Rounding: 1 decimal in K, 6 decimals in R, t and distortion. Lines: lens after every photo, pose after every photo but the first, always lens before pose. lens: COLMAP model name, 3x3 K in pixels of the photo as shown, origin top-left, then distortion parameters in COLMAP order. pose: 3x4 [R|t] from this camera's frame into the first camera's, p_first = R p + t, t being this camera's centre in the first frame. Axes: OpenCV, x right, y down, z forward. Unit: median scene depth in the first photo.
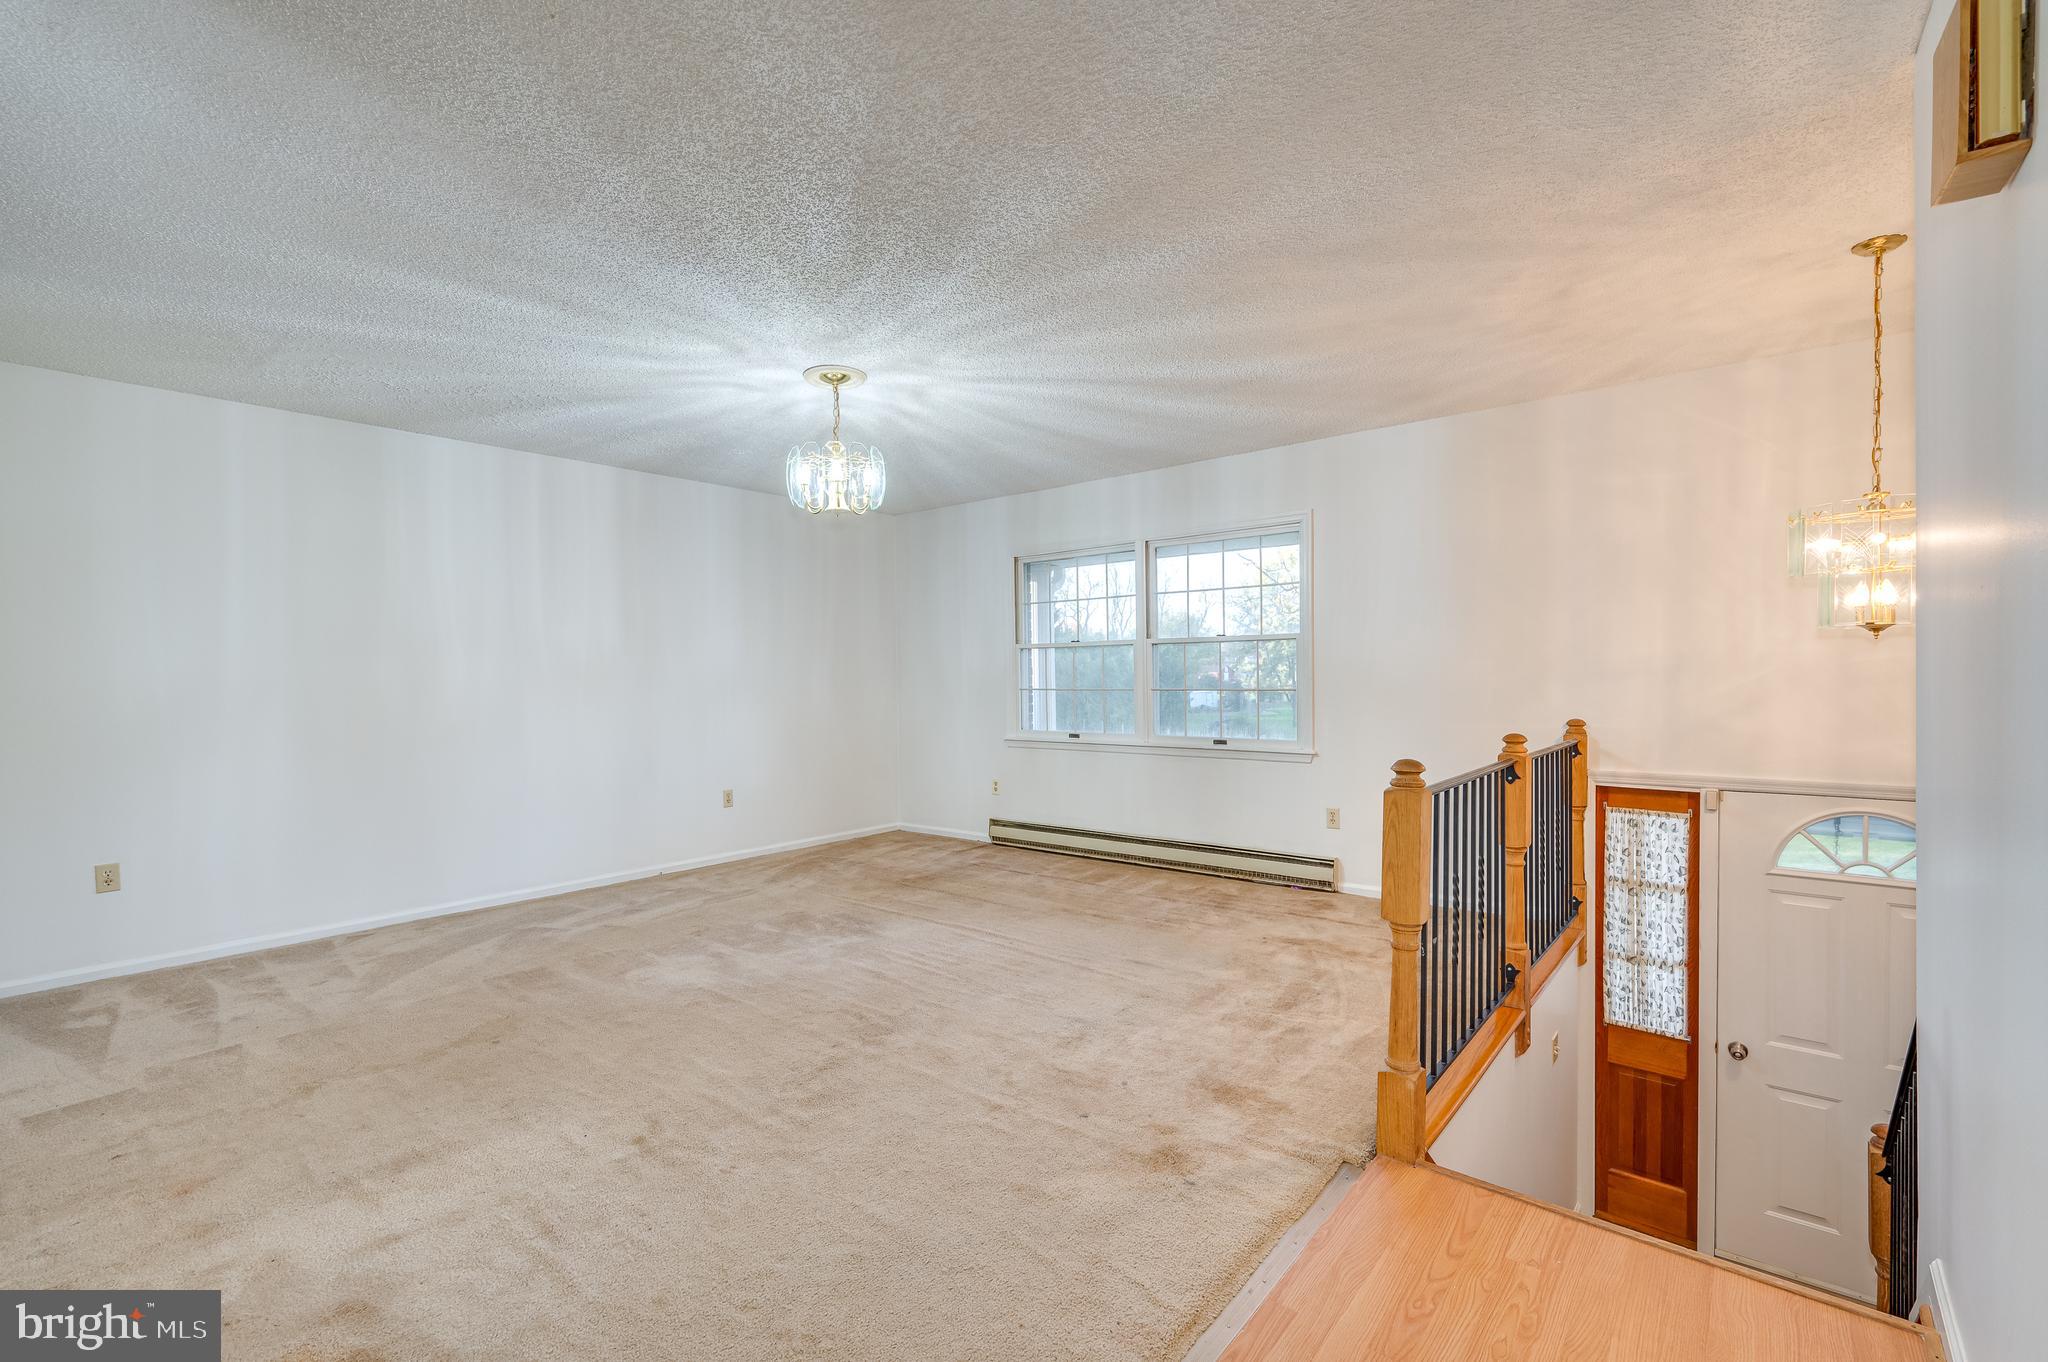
lens RADIAL K [[908.6, 0, 1018.4], [0, 908.6, 691.0], [0, 0, 1]] dist [0.000935, 0.000612]
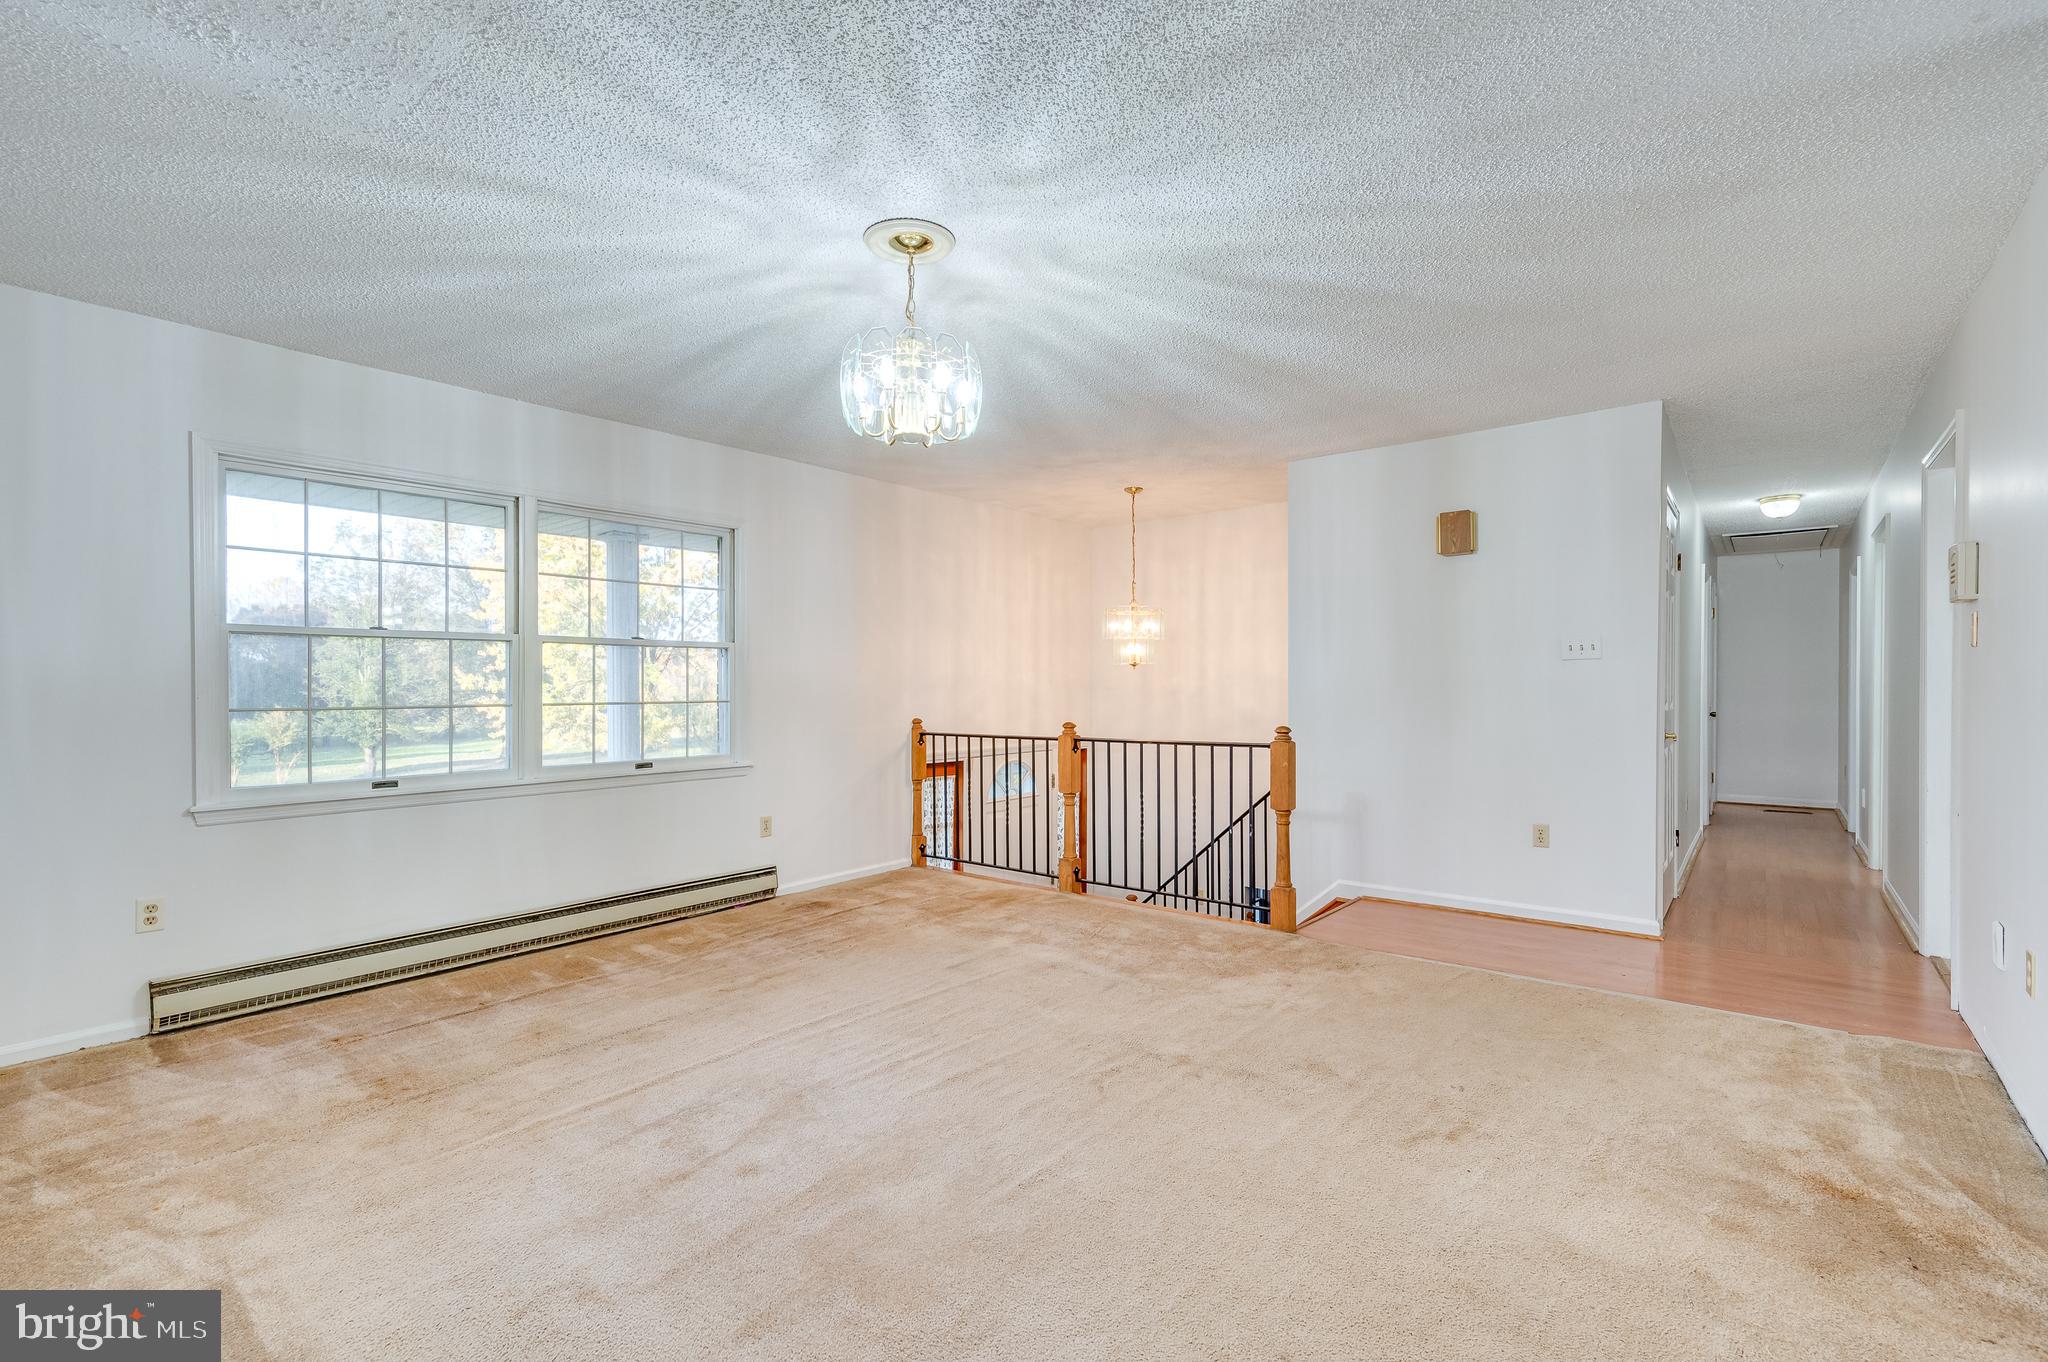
lens RADIAL K [[908.6, 0, 1046.8], [0, 908.6, 689.6], [0, 0, 1]] dist [0.000935, 0.000612]
pose [[-0.025022, 0.006140, 0.999668, -0.823416], [0.020929, 0.999765, -0.005617, -0.001332], [-0.999468, 0.020781, -0.025145, 0.853242]]
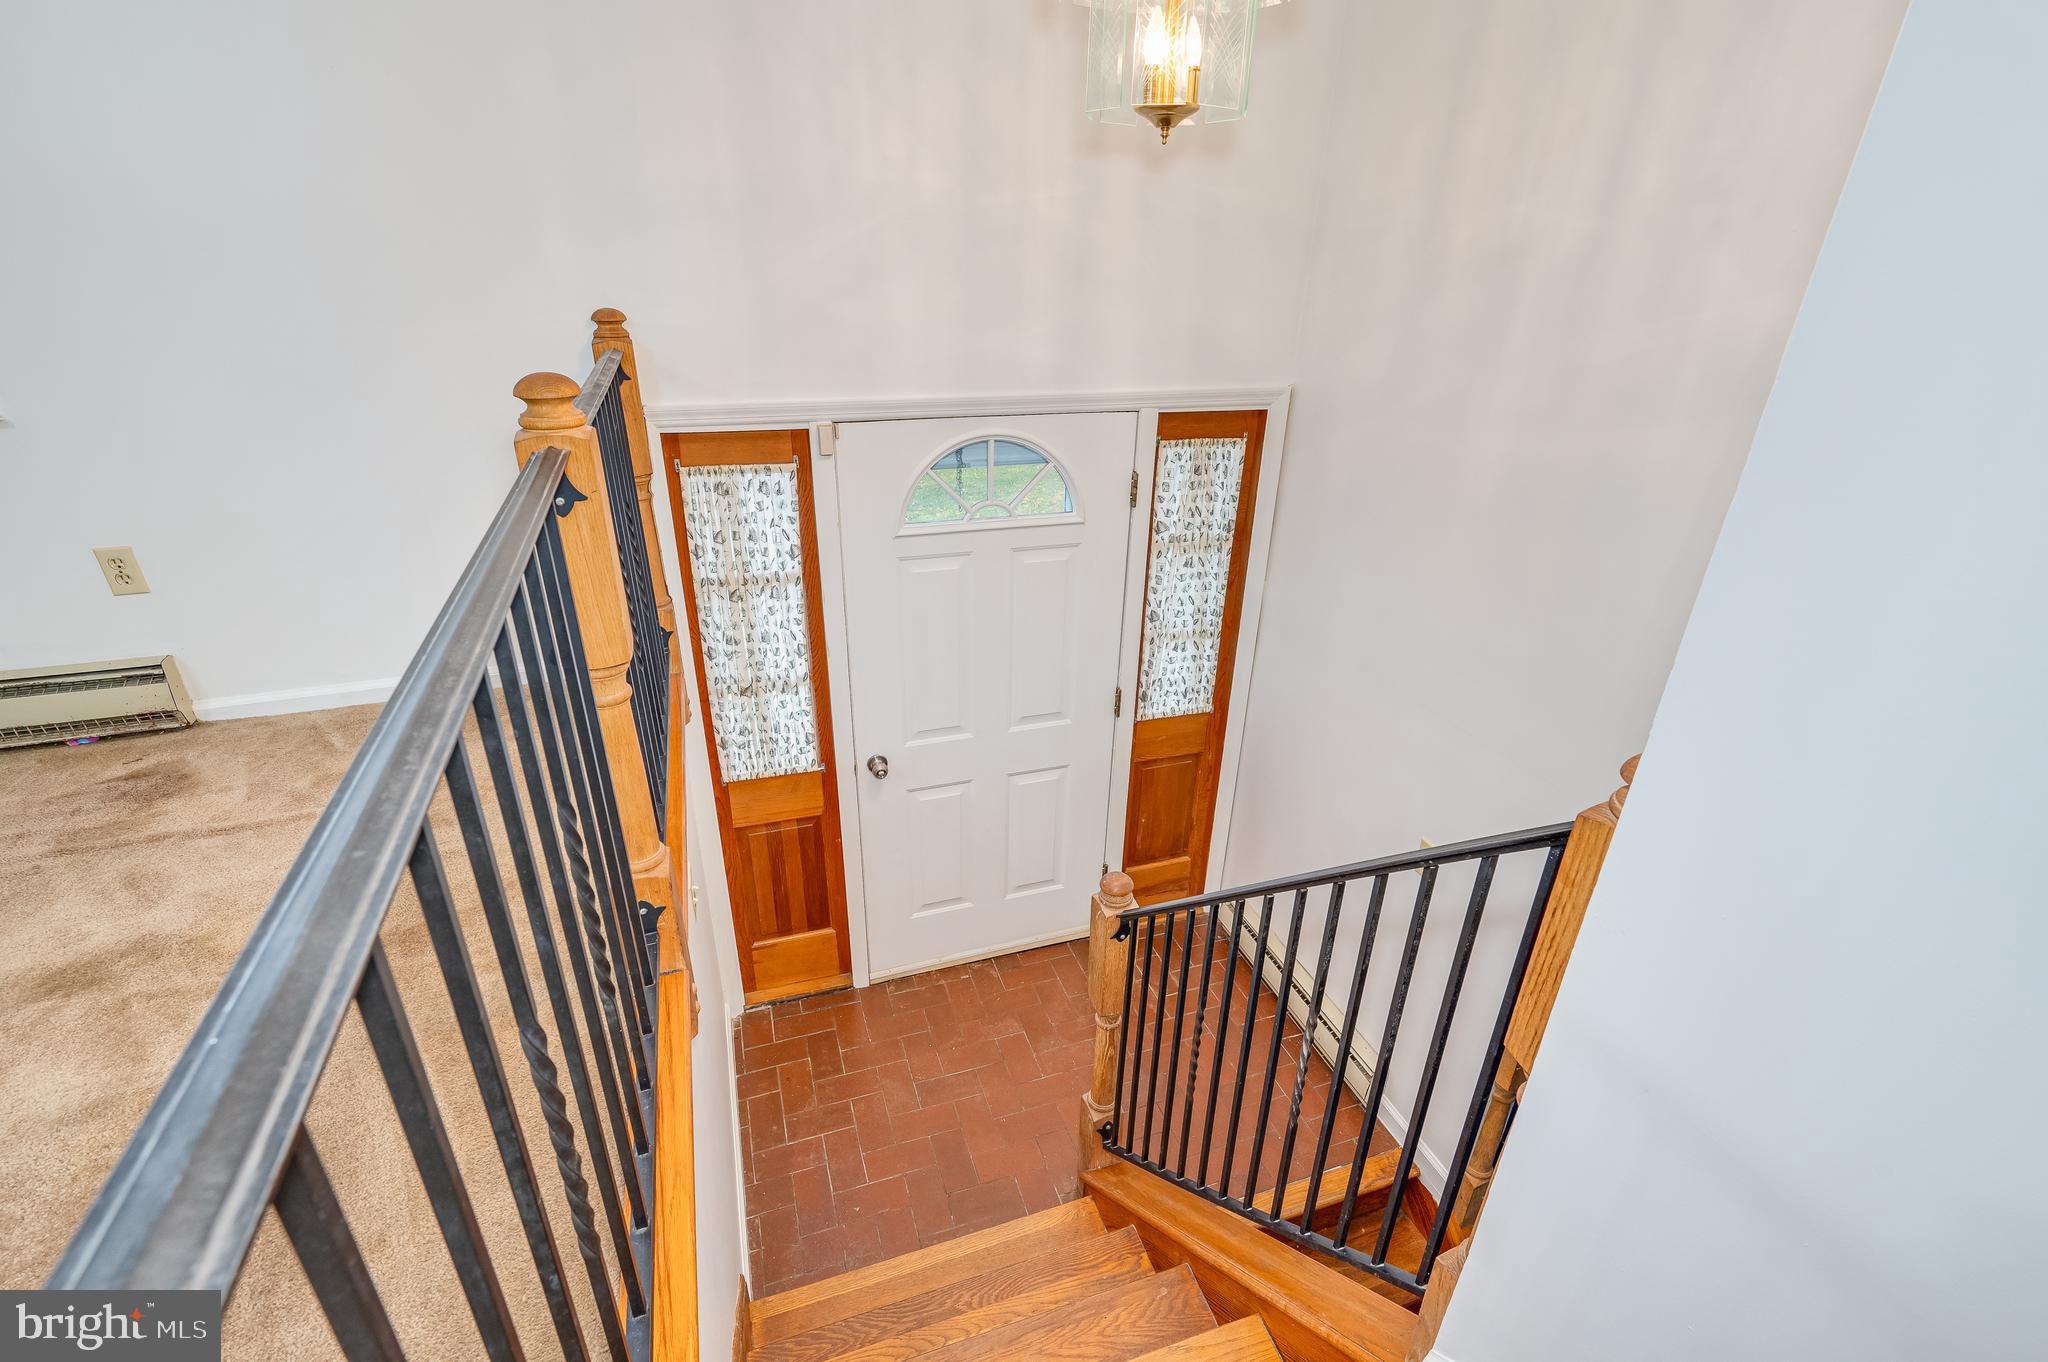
lens RADIAL K [[908.6, 0, 1019.8], [0, 908.6, 688.5], [0, 0, 1]] dist [0.000935, 0.000612]
pose [[0.514836, -0.360014, 0.778032, 0.254762], [-0.011281, 0.904626, 0.426056, 0.003362], [-0.857214, -0.228126, 0.461673, 0.515800]]
